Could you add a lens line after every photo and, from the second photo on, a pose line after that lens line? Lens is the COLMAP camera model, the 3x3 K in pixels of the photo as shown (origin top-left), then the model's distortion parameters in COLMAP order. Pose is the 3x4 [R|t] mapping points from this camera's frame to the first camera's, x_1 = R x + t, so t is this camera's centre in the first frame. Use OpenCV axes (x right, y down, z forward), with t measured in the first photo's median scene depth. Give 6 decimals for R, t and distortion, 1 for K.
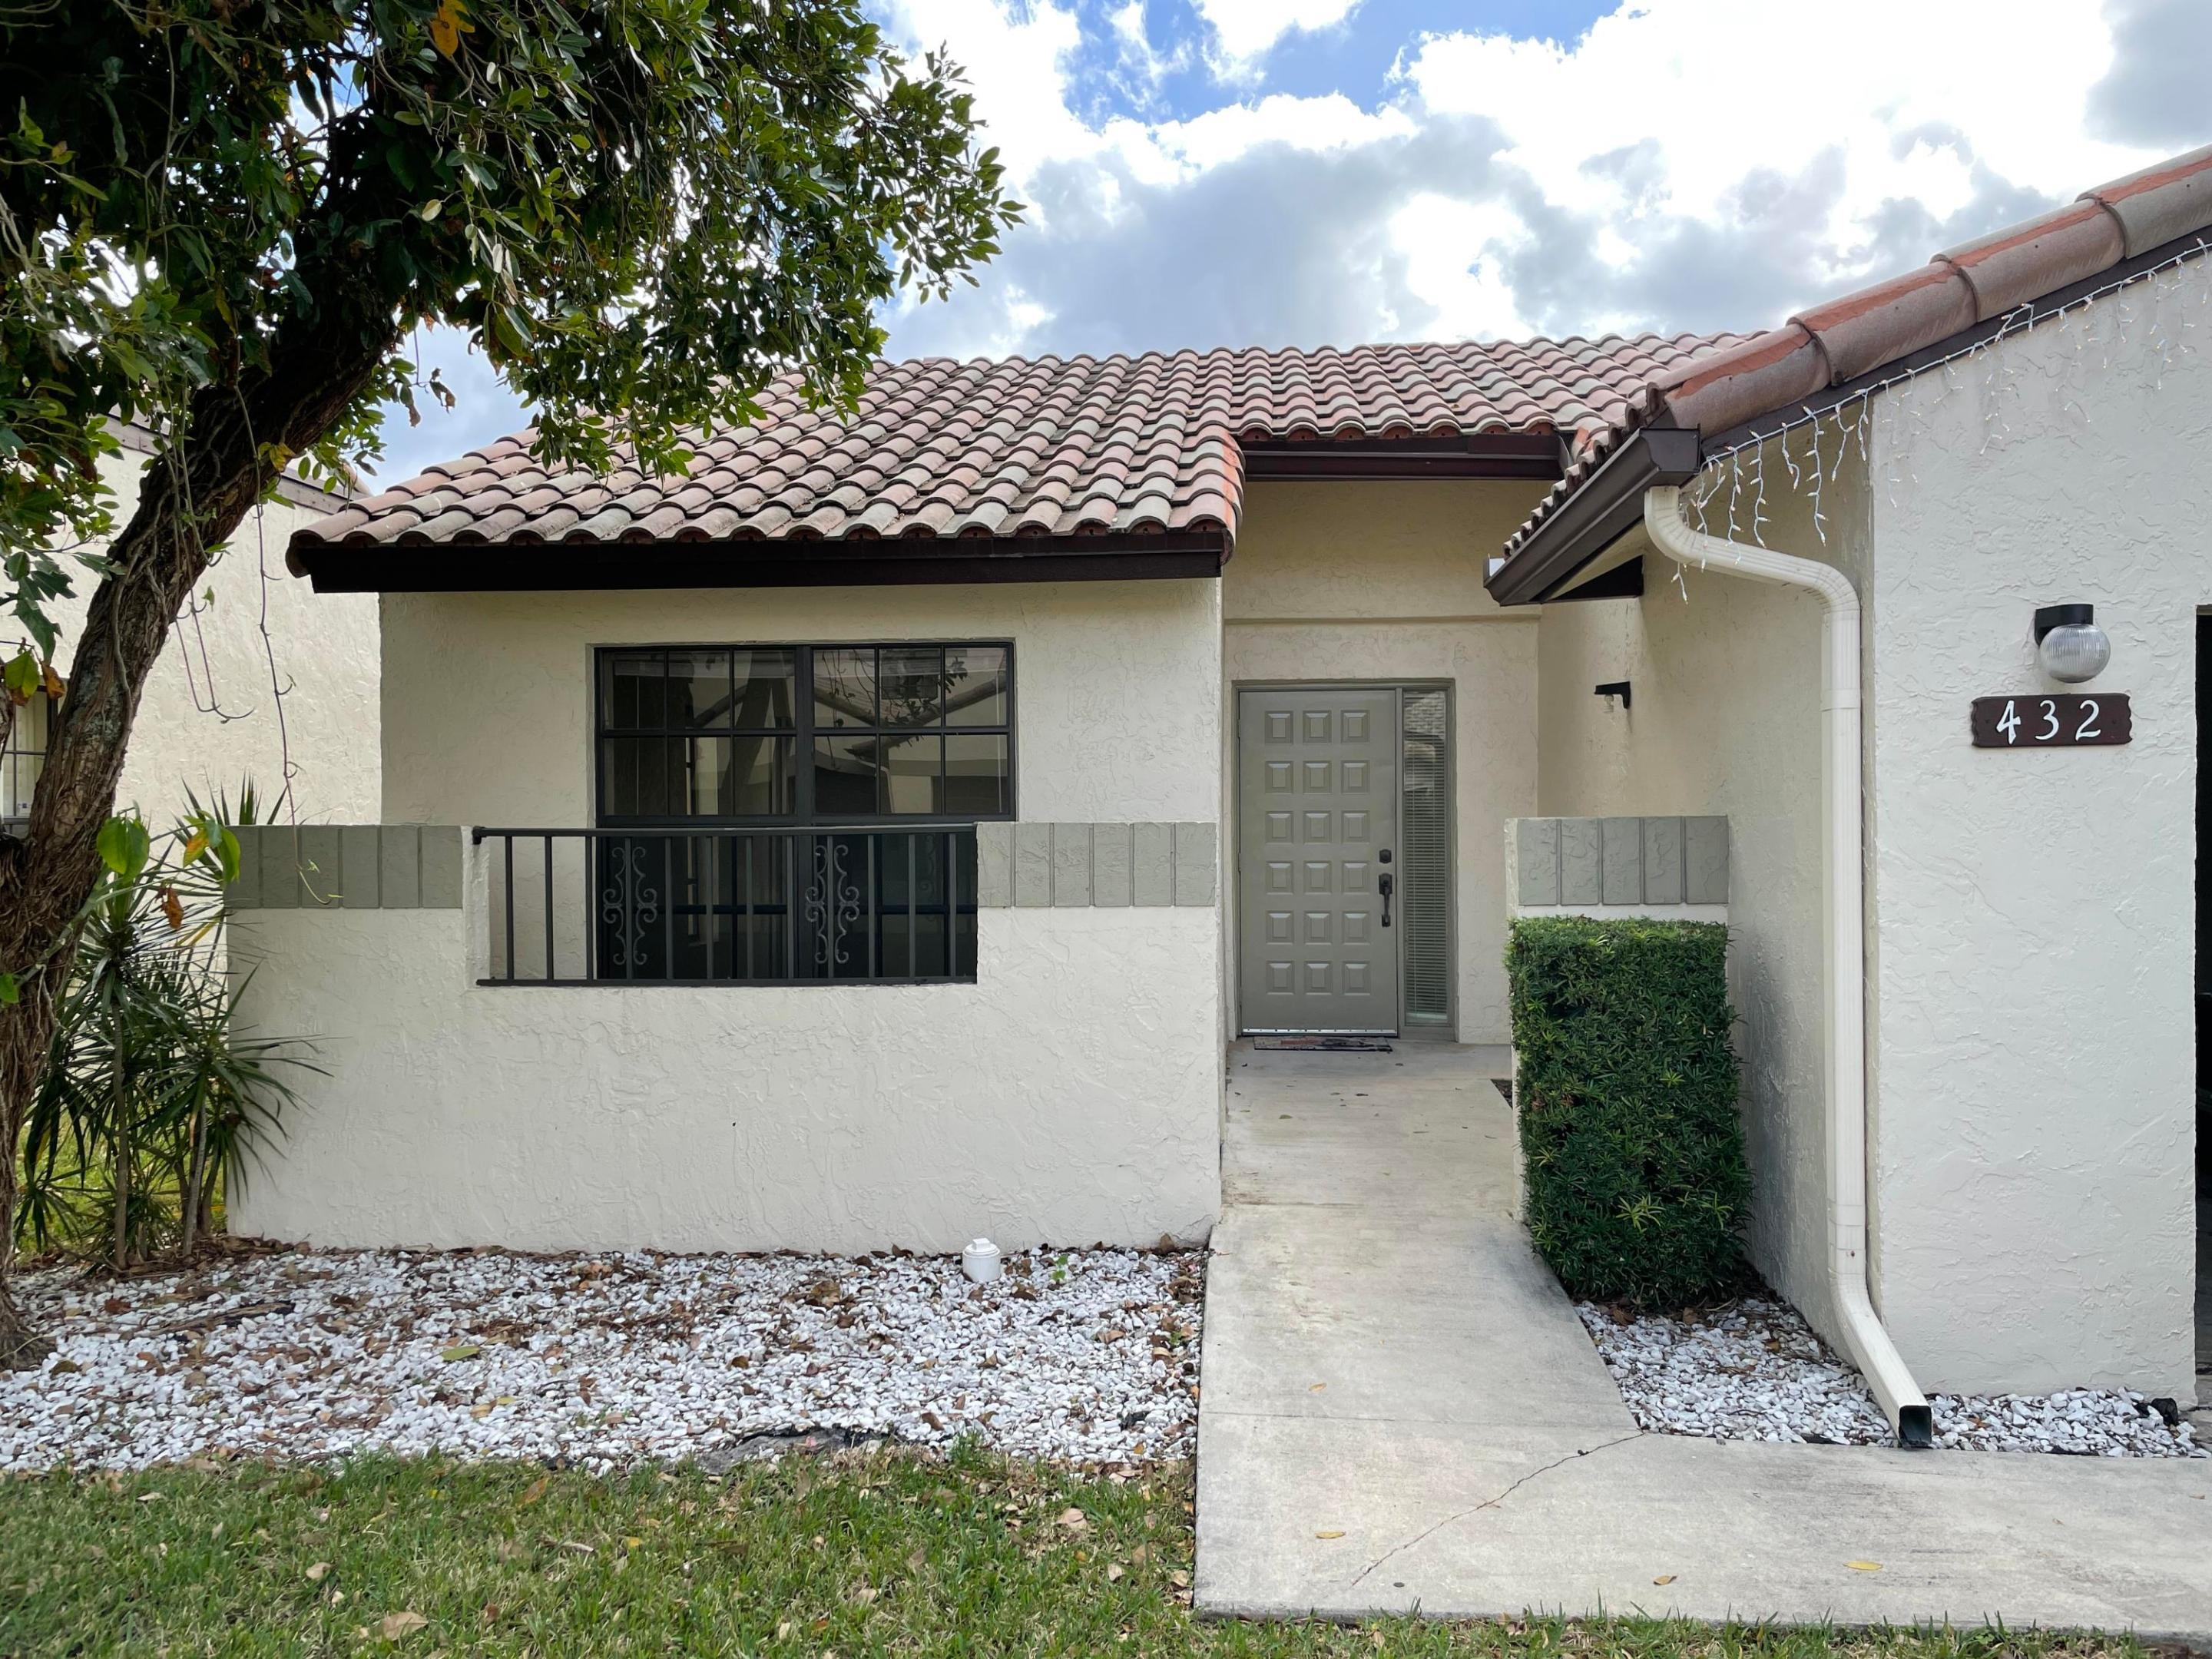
lens RADIAL K [[1675.8, 0, 1103.6], [0, 1675.8, 821.7], [0, 0, 1]] dist [0.062921, -0.076789]
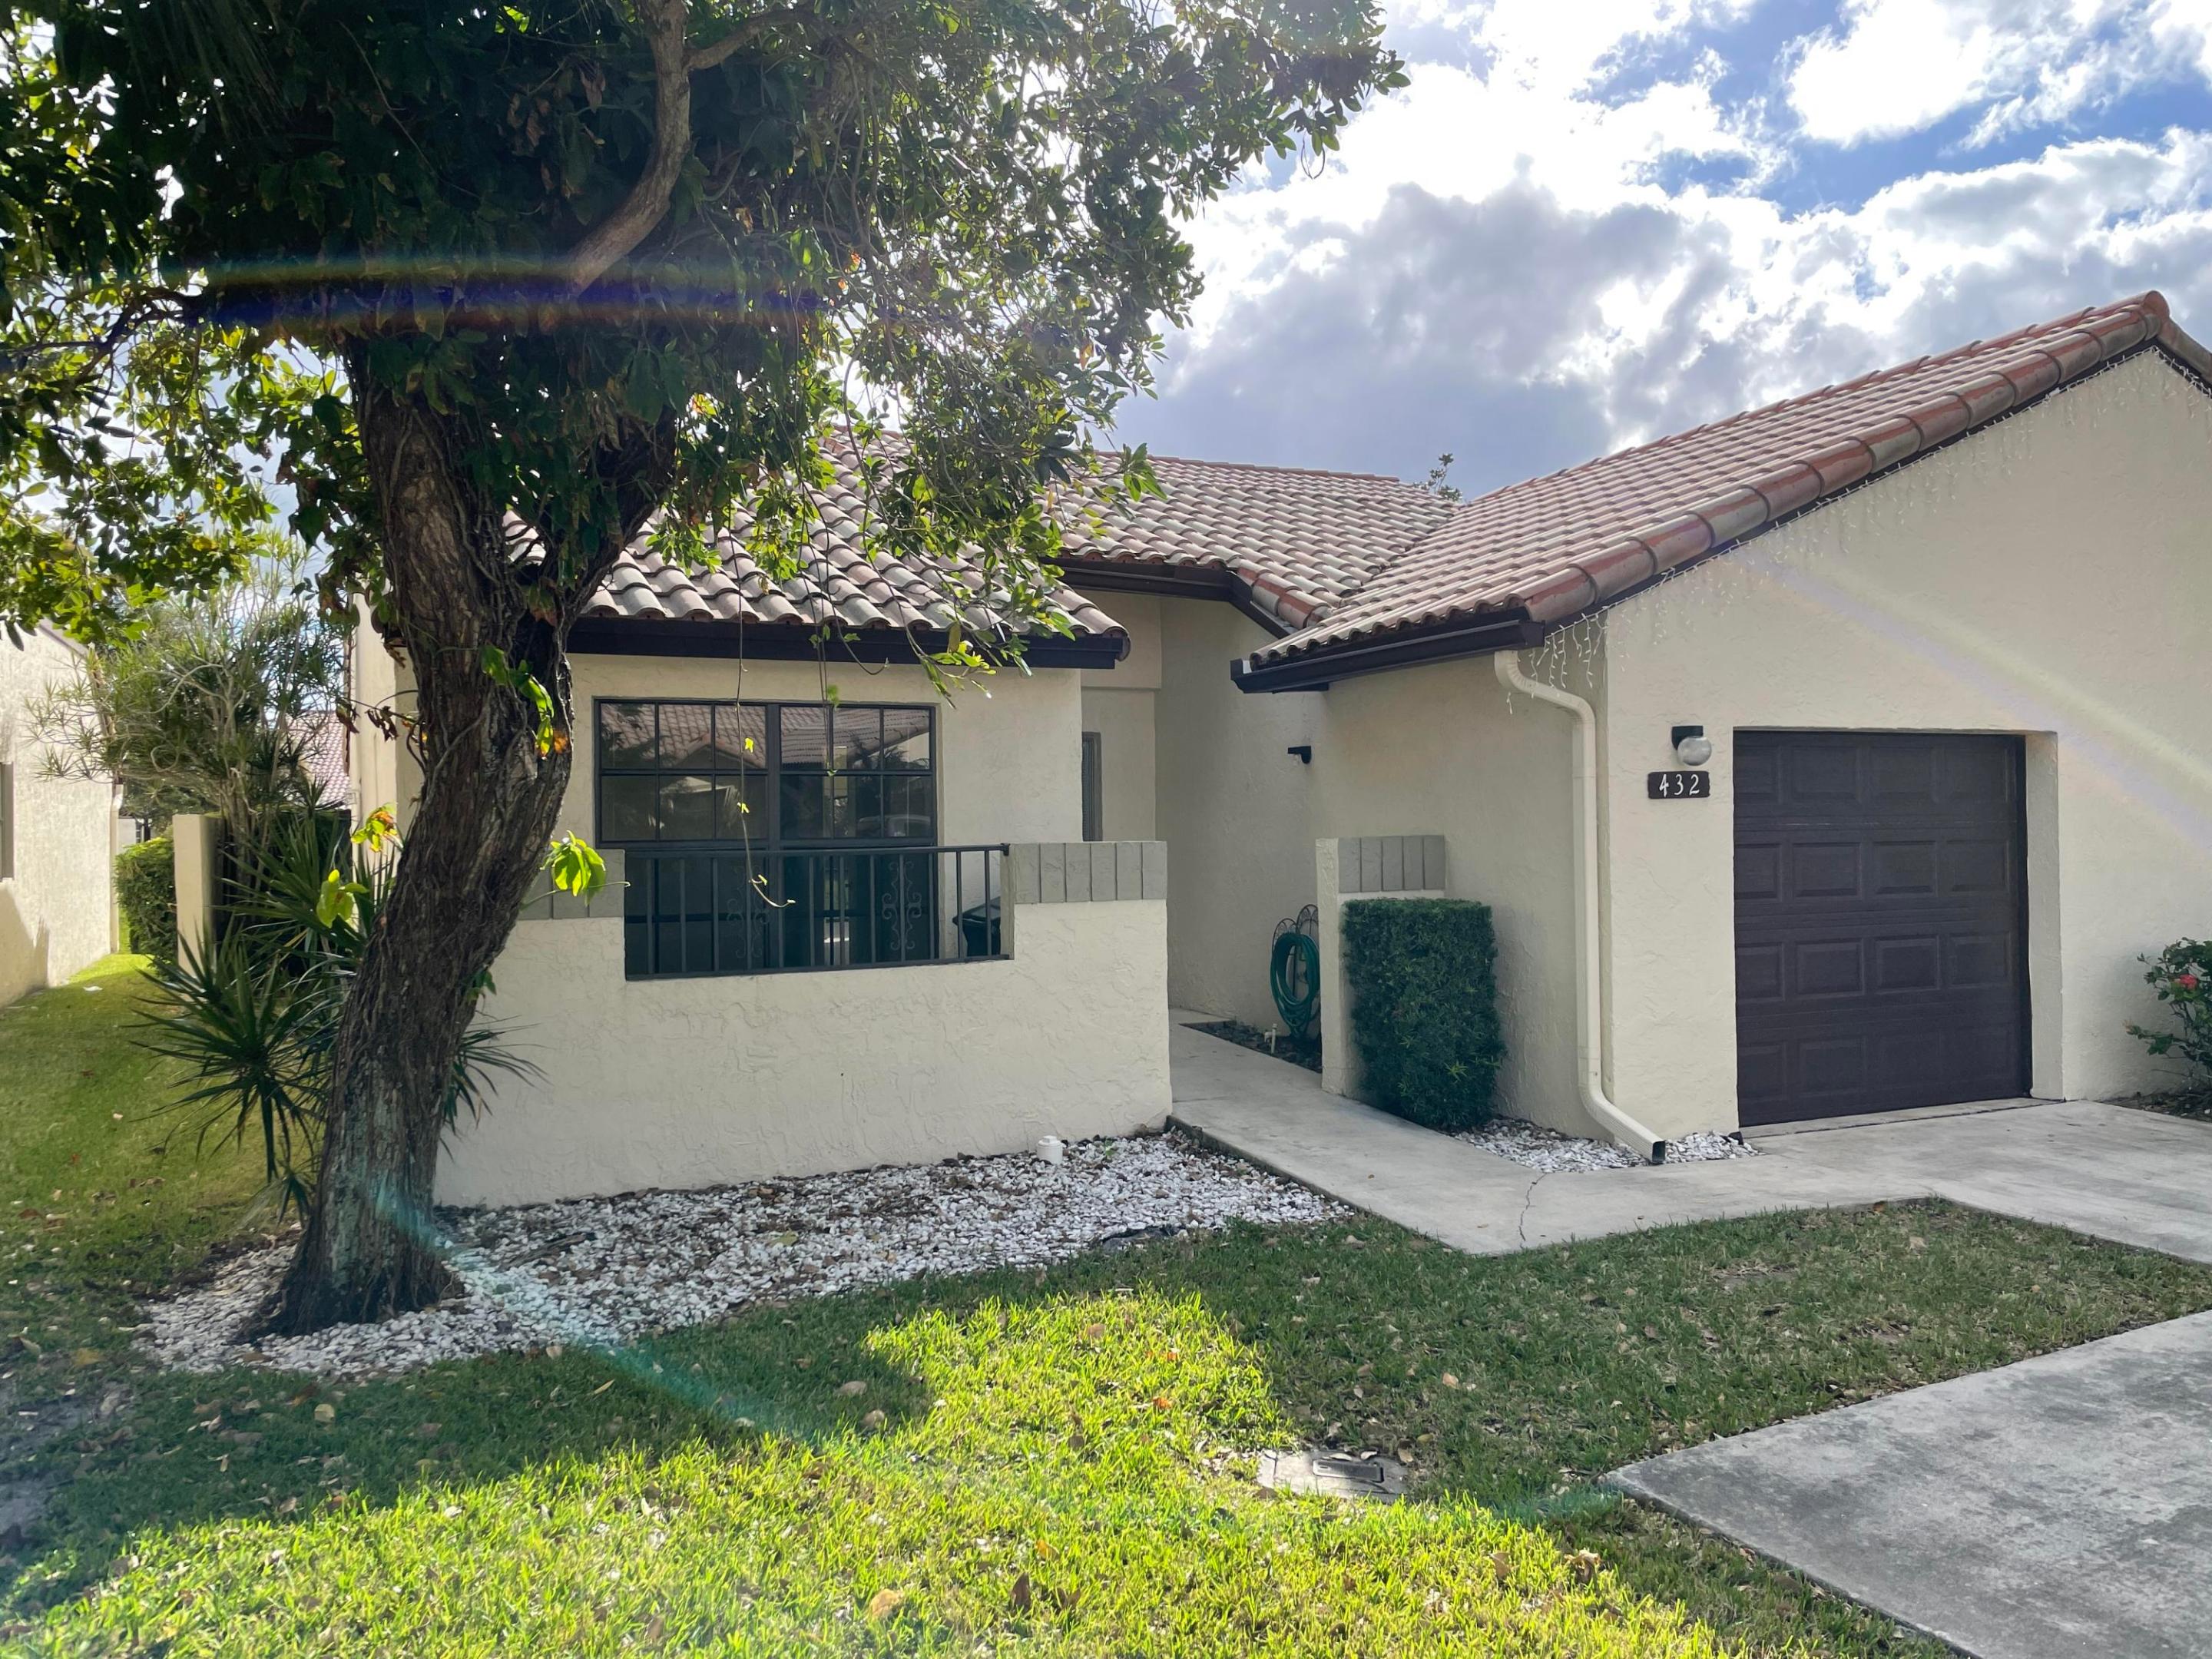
lens RADIAL K [[1675.8, 0, 1111.5], [0, 1675.8, 826.6], [0, 0, 1]] dist [0.062921, -0.076789]
pose [[0.868022, -0.004221, 0.496508, -0.694110], [0.007920, 0.999954, -0.005347, -0.005282], [-0.496462, 0.008574, 0.868016, -0.247417]]
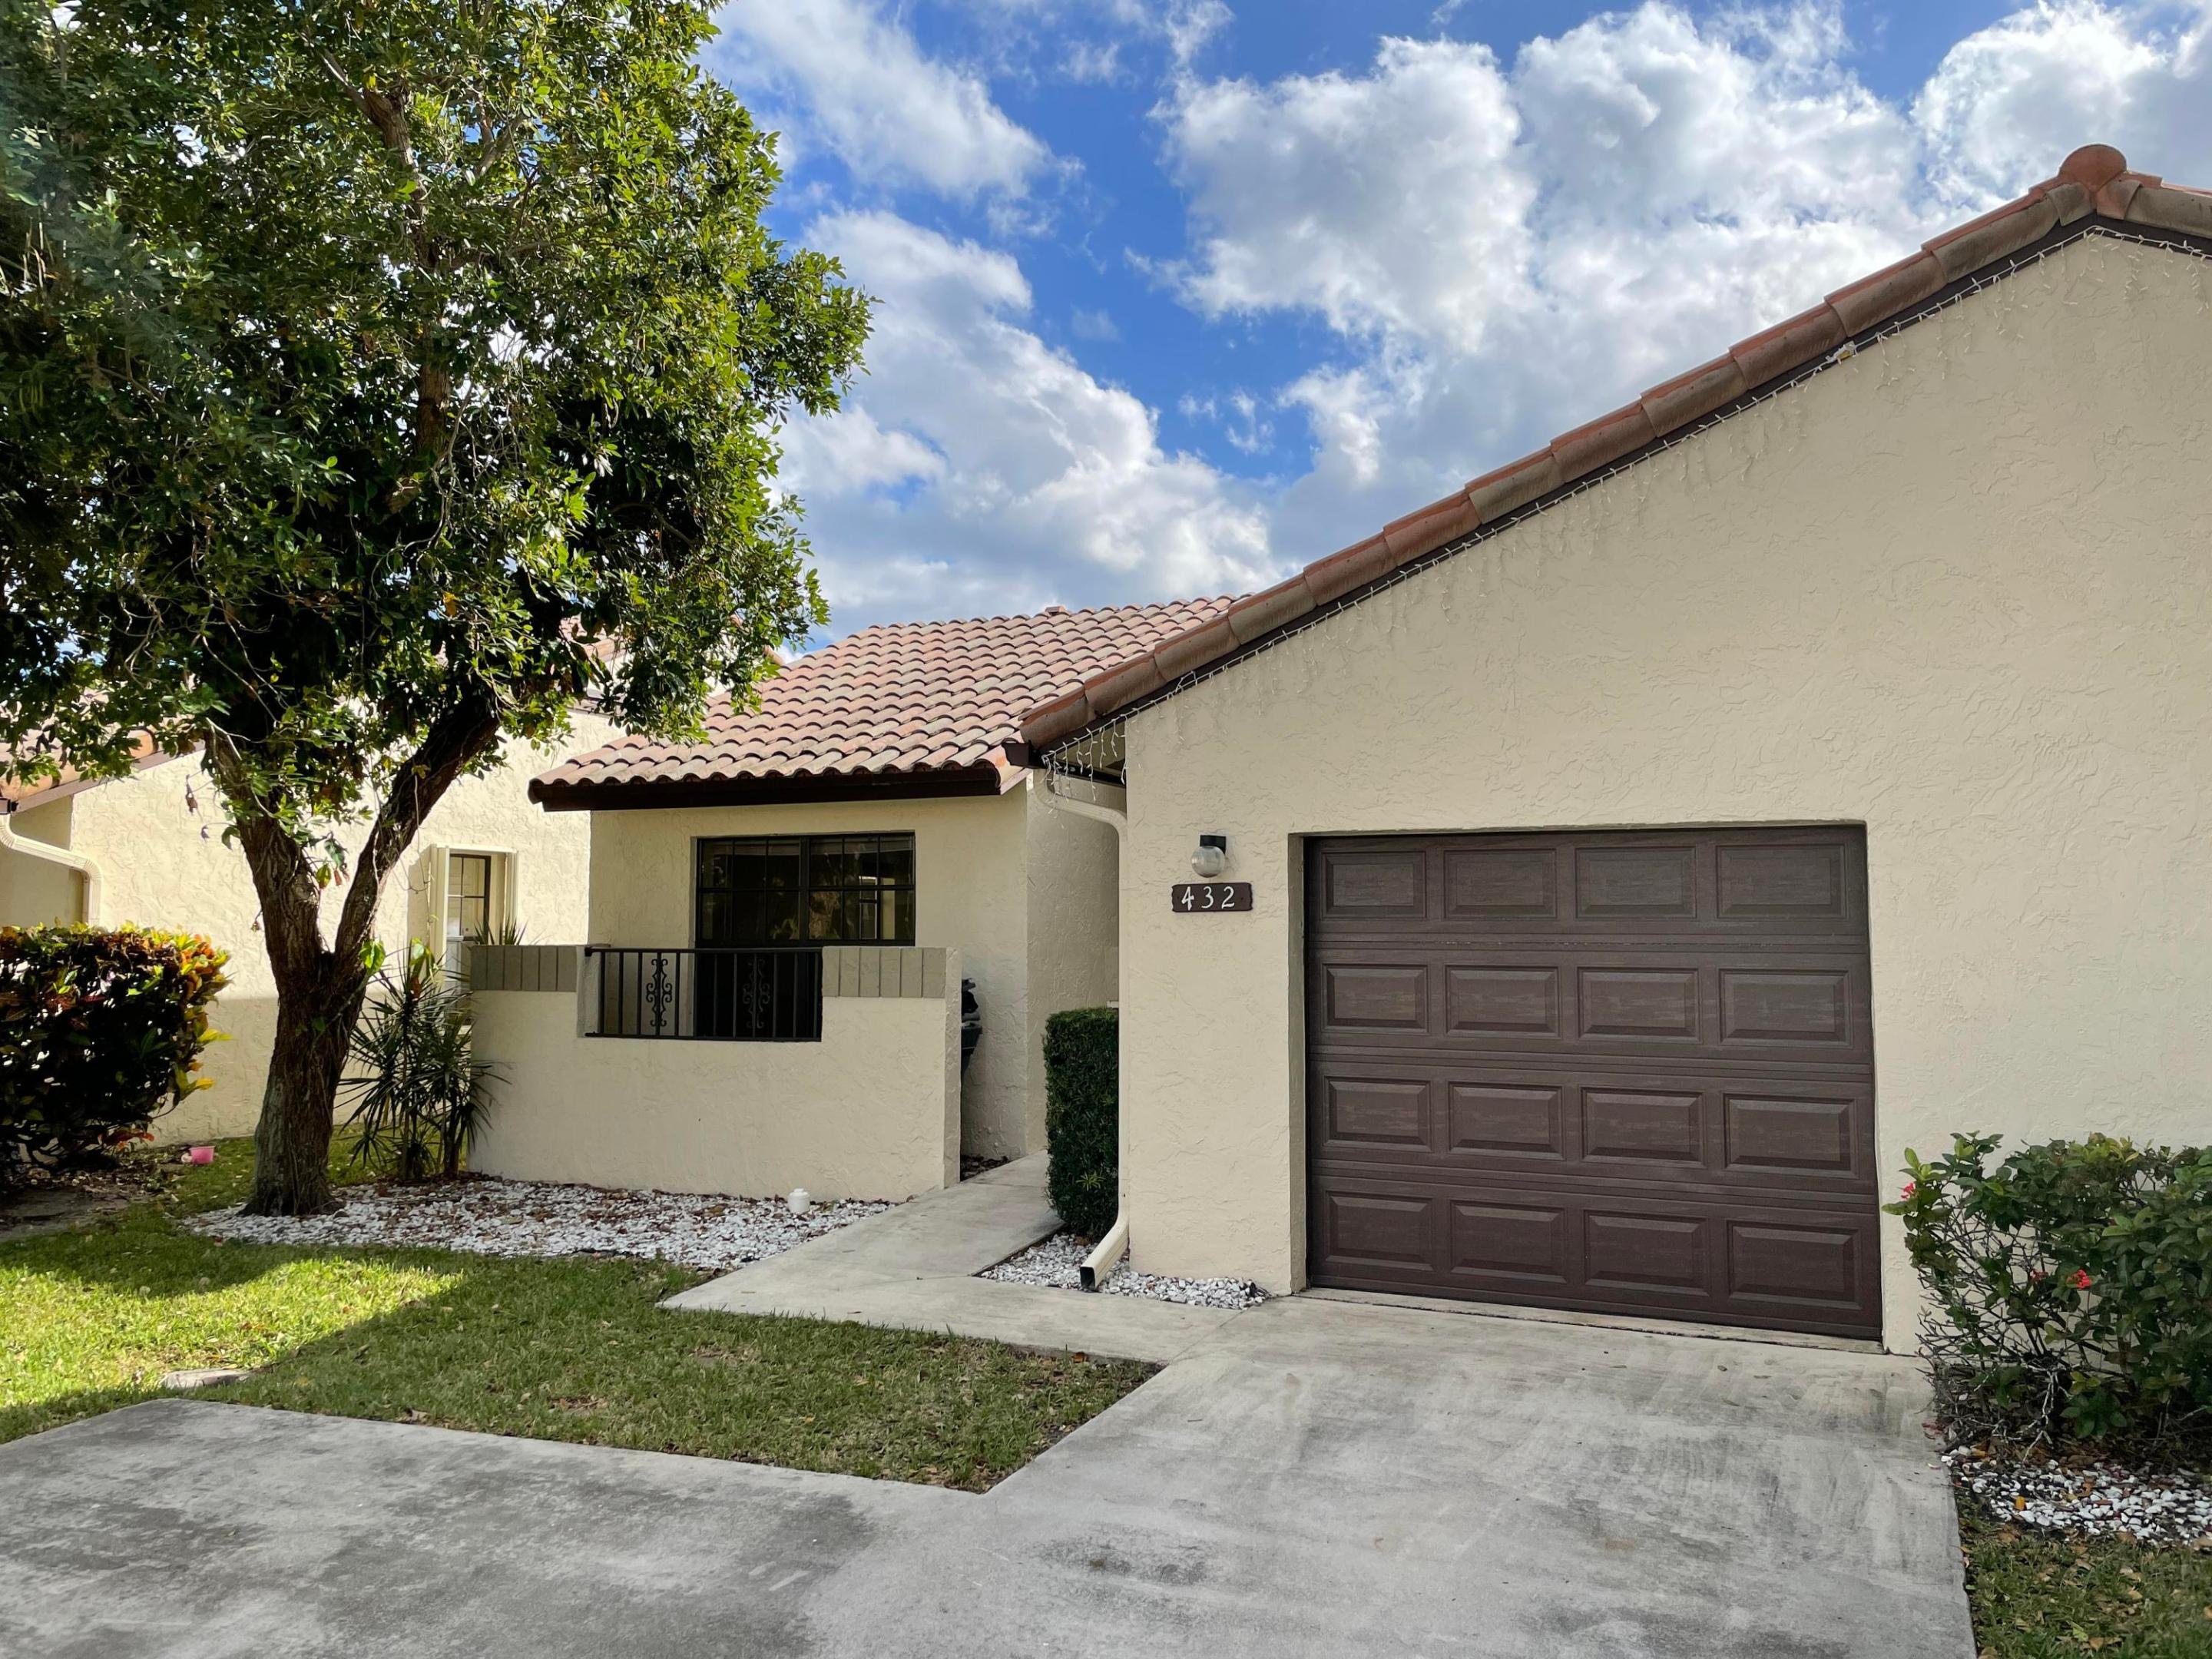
lens RADIAL K [[1675.8, 0, 1100.1], [0, 1675.8, 809.6], [0, 0, 1]] dist [0.062921, -0.076789]
pose [[0.944726, -0.017219, -0.327409, 0.756875], [-0.007576, 0.997207, -0.074305, -0.014230], [0.327774, 0.072678, 0.941957, -0.532989]]
